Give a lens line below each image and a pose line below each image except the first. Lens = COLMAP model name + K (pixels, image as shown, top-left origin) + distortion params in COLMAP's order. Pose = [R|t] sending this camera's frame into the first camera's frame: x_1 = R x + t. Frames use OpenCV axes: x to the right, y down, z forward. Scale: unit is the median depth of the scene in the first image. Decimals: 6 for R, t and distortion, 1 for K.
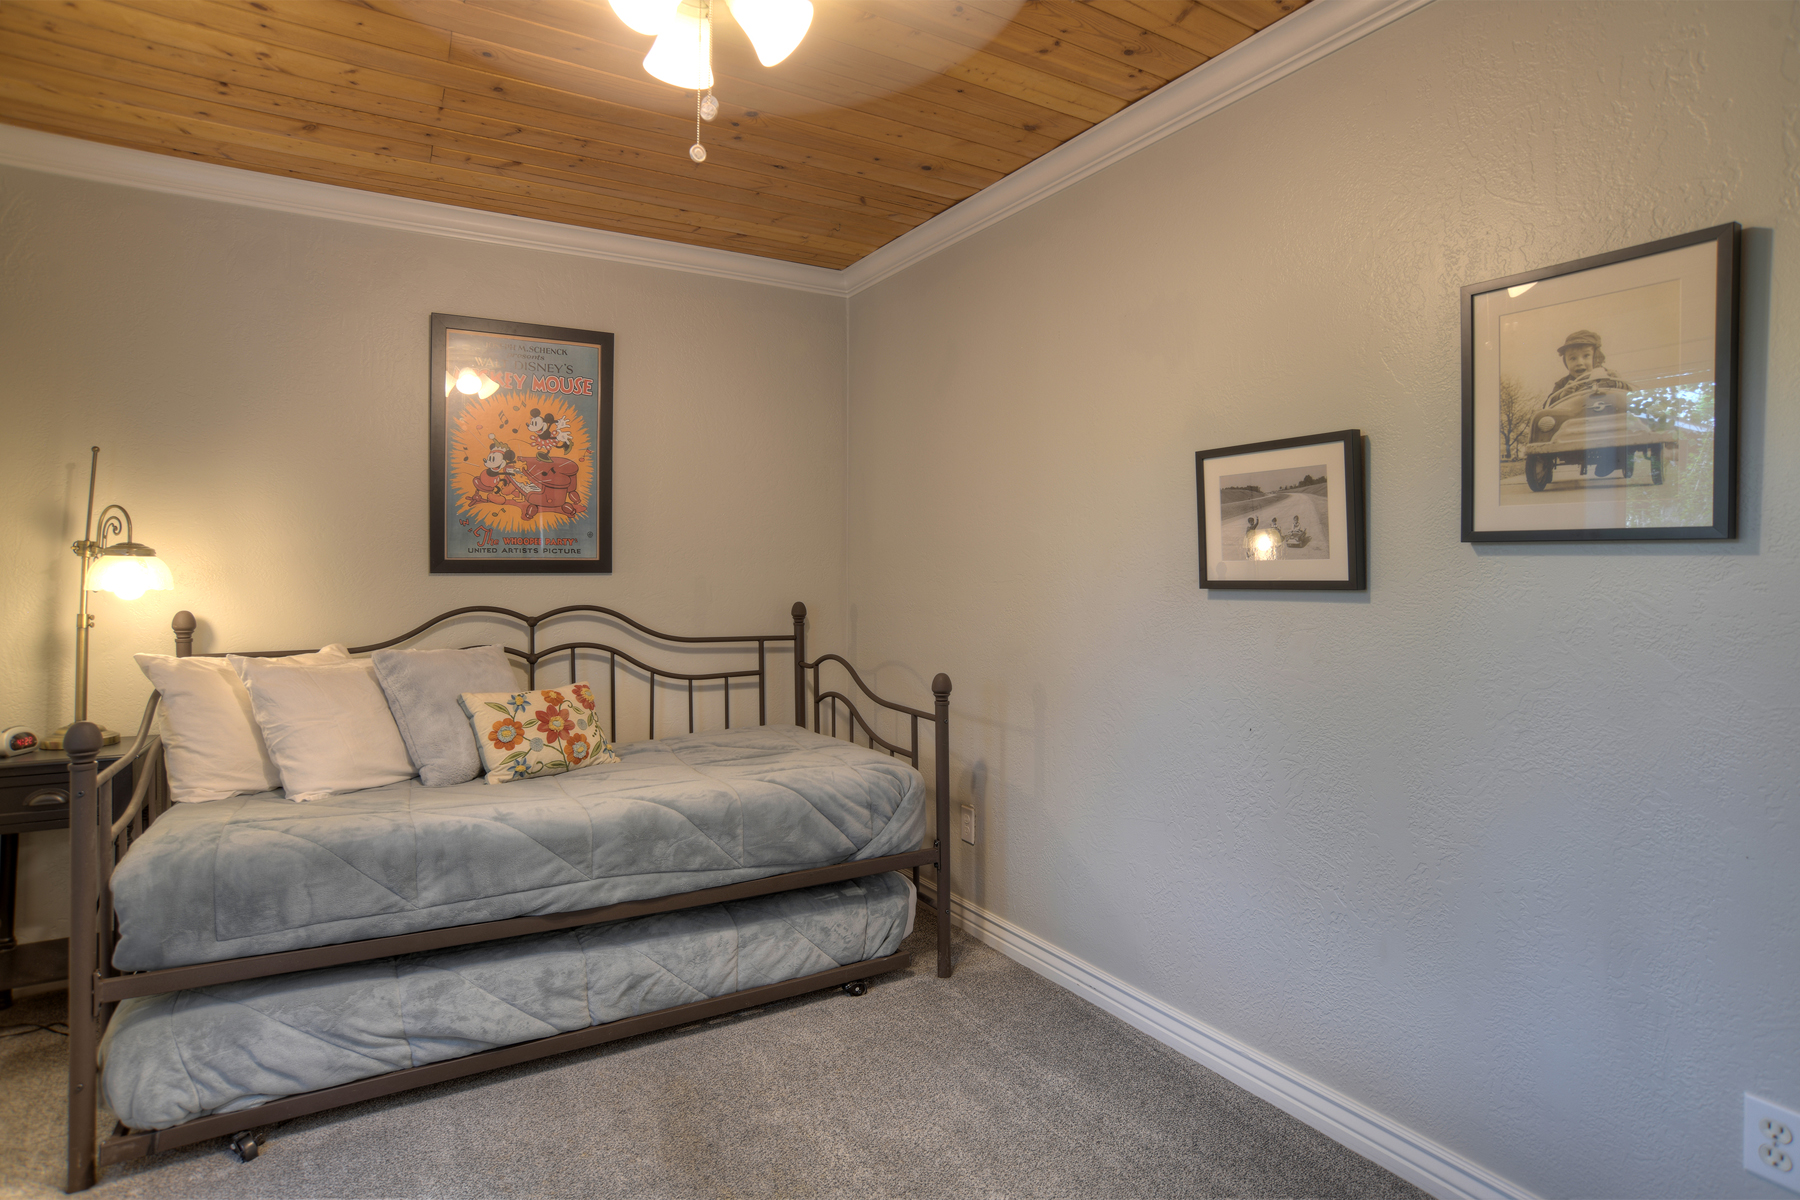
lens RADIAL K [[946.6, 0, 879.5], [0, 946.6, 571.7], [0, 0, 1]] dist [-0.091973, 0.050069]
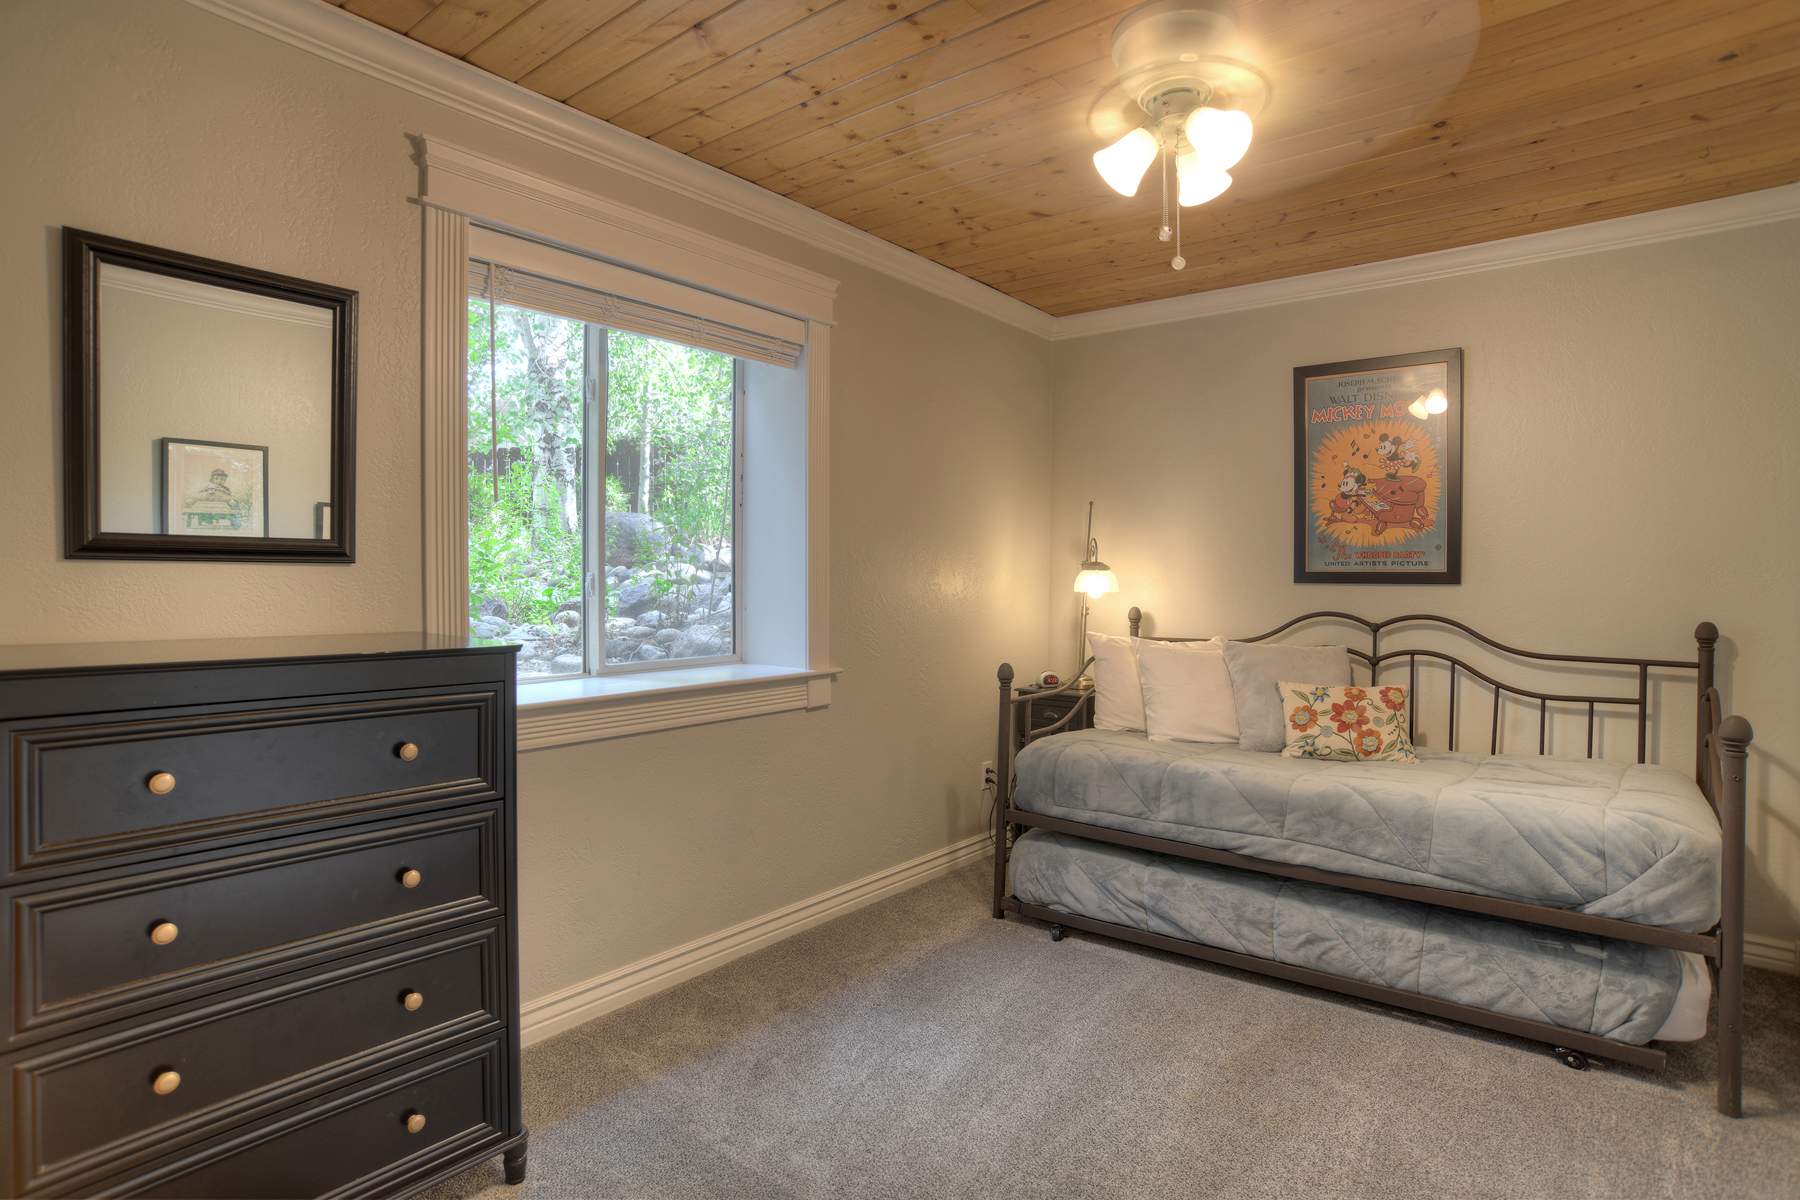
lens RADIAL K [[946.6, 0, 879.5], [0, 946.6, 571.7], [0, 0, 1]] dist [-0.091973, 0.050069]
pose [[0.341050, -0.004836, -0.940033, 0.537040], [-0.009108, 0.999923, -0.008449, 0.002288], [0.940001, 0.011444, 0.340979, 0.087924]]
